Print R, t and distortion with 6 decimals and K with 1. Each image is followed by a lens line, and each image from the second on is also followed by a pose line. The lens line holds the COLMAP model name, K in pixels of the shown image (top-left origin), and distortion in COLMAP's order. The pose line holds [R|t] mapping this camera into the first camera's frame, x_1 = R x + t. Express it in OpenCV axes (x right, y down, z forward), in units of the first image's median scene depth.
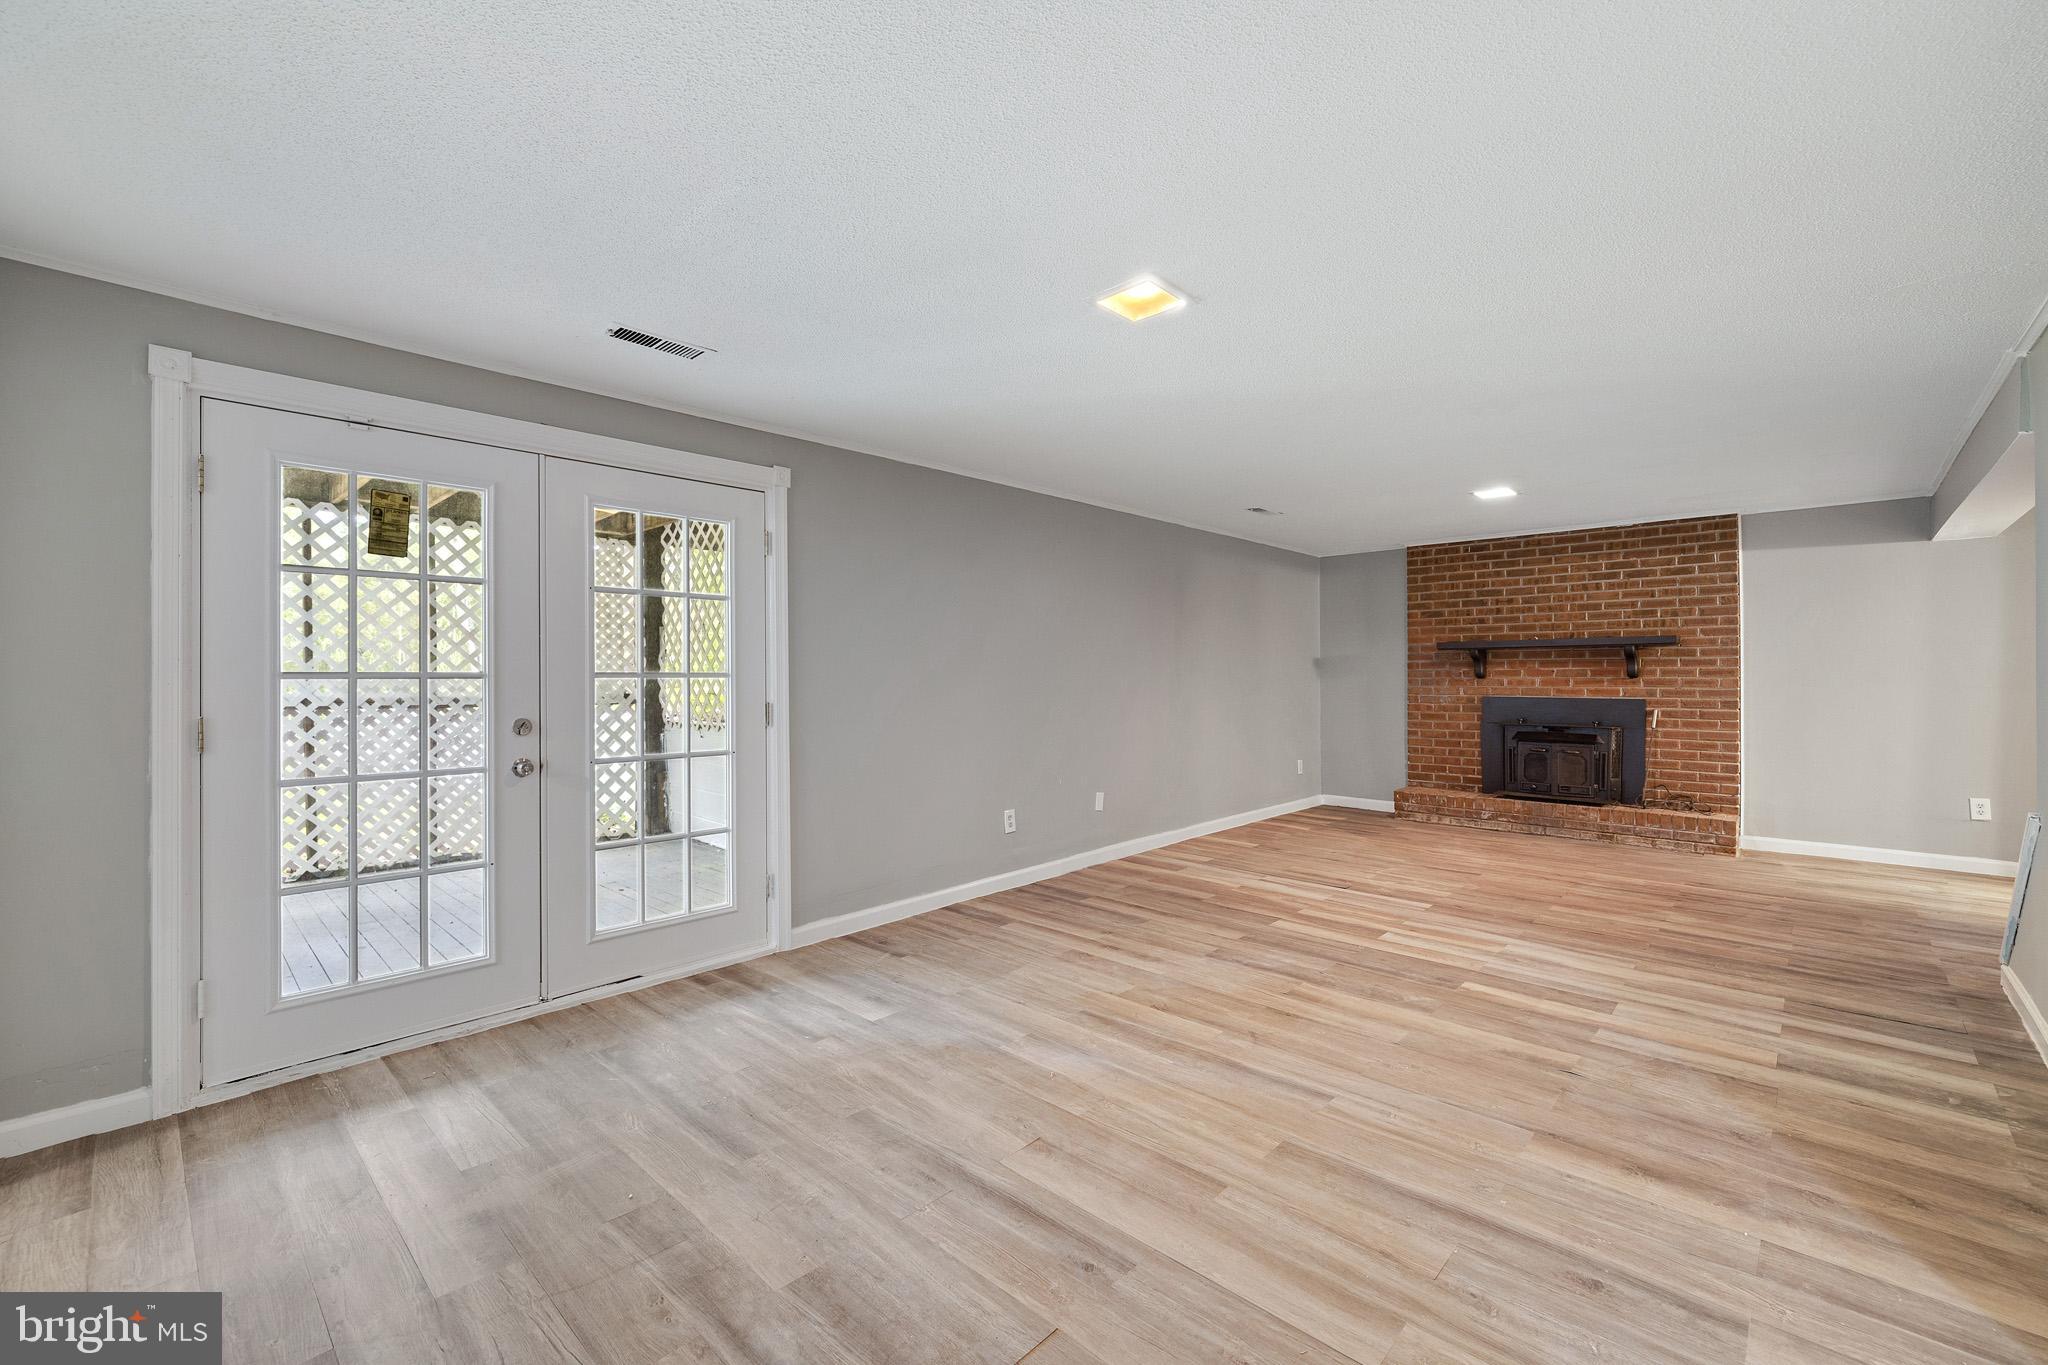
lens RADIAL K [[855.7, 0, 1019.4], [0, 855.7, 676.4], [0, 0, 1]] dist [-0.000347, -0.000445]
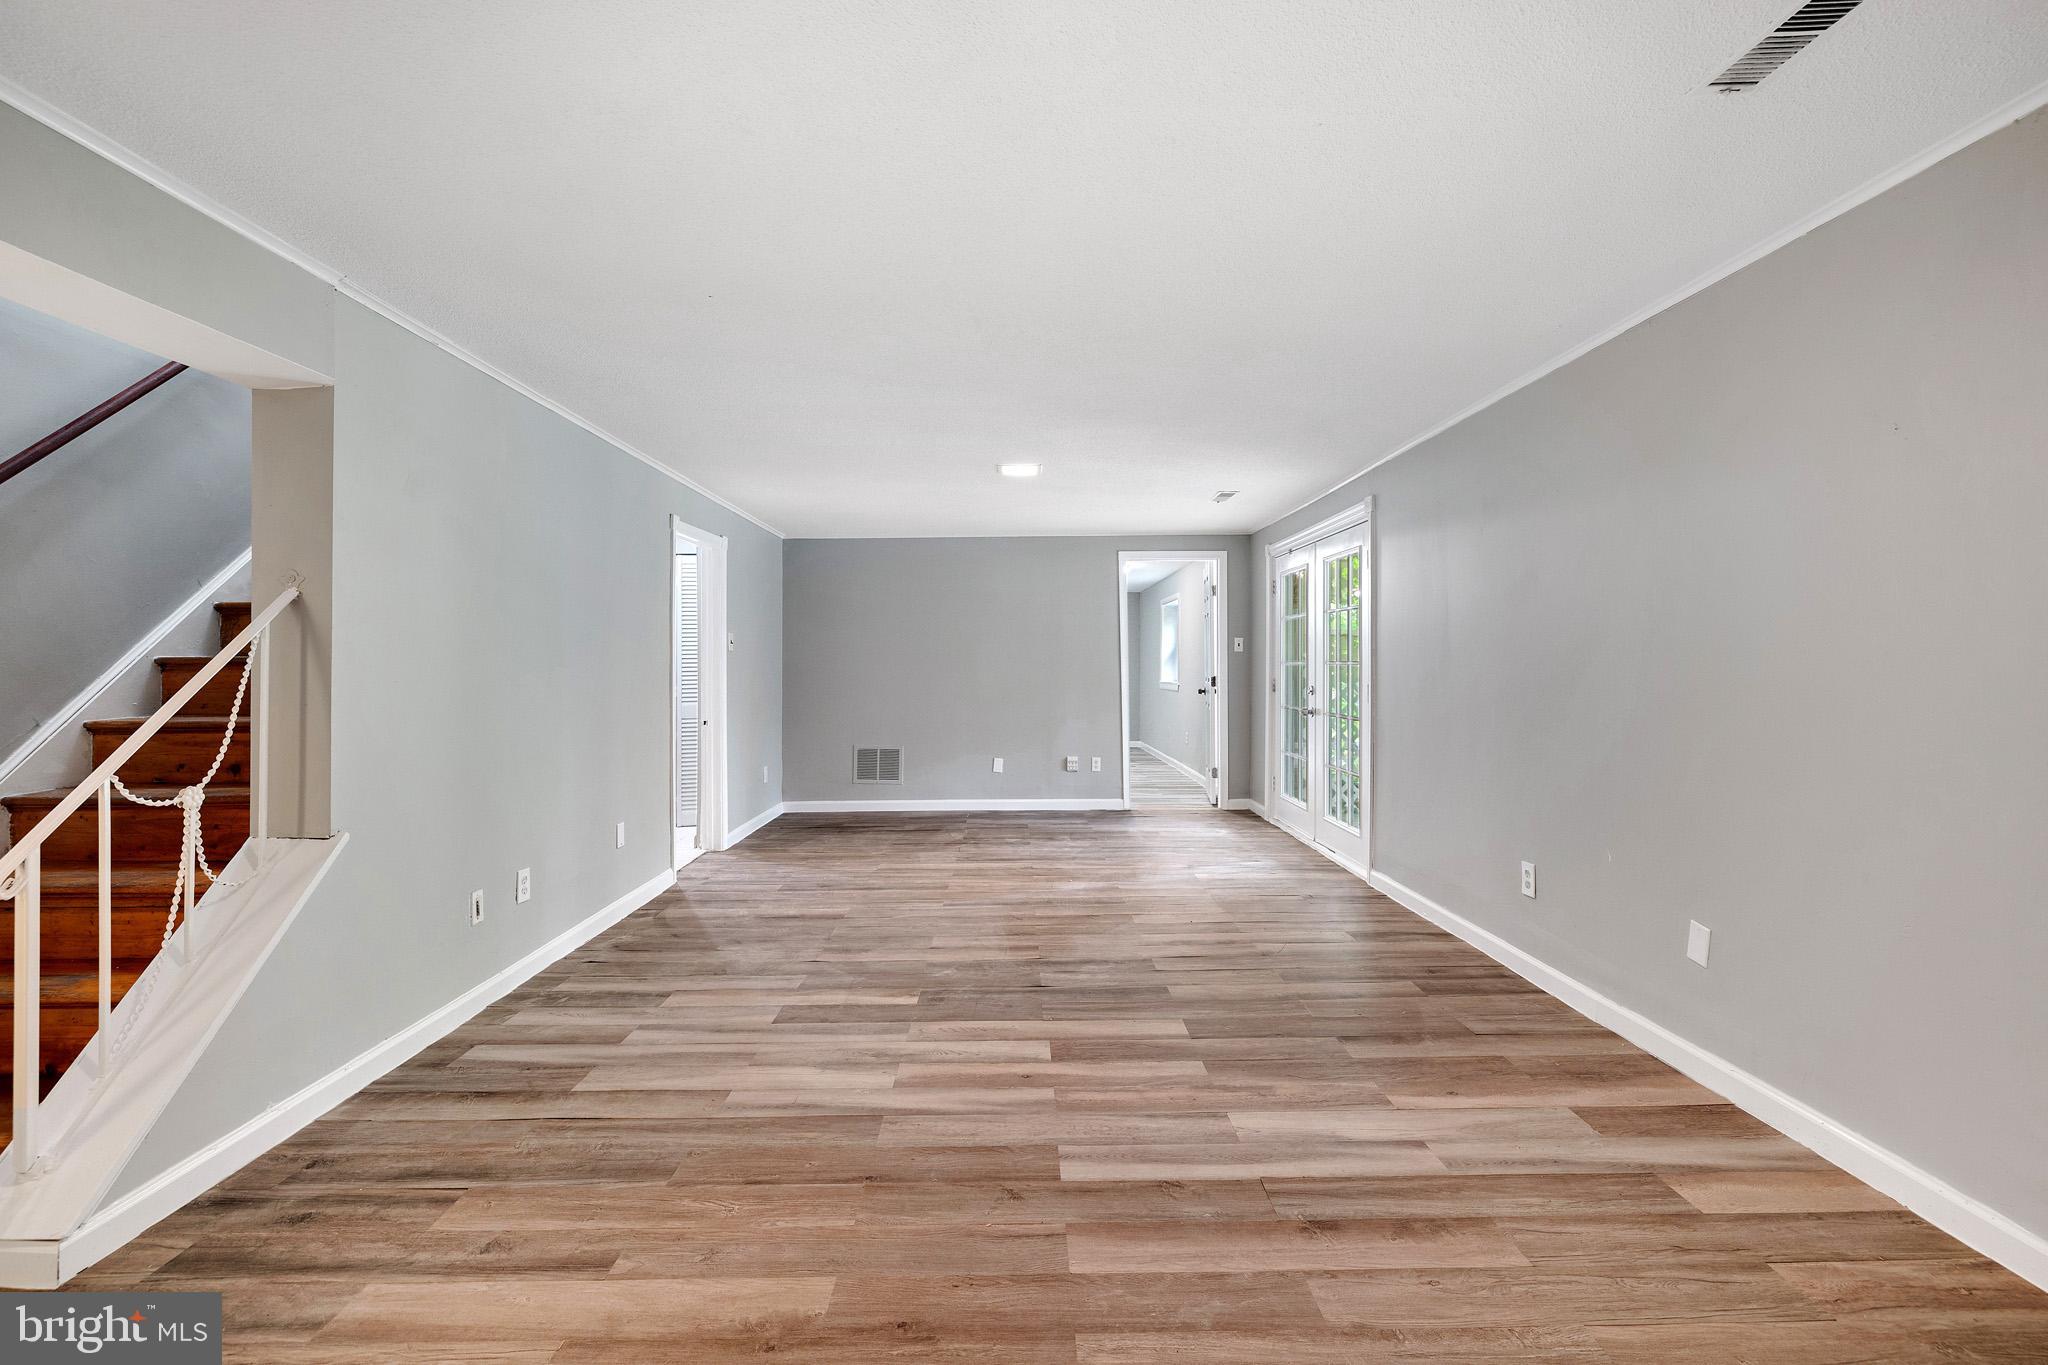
lens RADIAL K [[877.7, 0, 1018.0], [0, 877.7, 660.5], [0, 0, 1]] dist [0.002745, -0.000451]
pose [[-0.727524, 0.001664, -0.686081, 1.055712], [0.004867, 0.999984, -0.002735, -0.005570], [0.686065, -0.005328, -0.727520, 1.710447]]
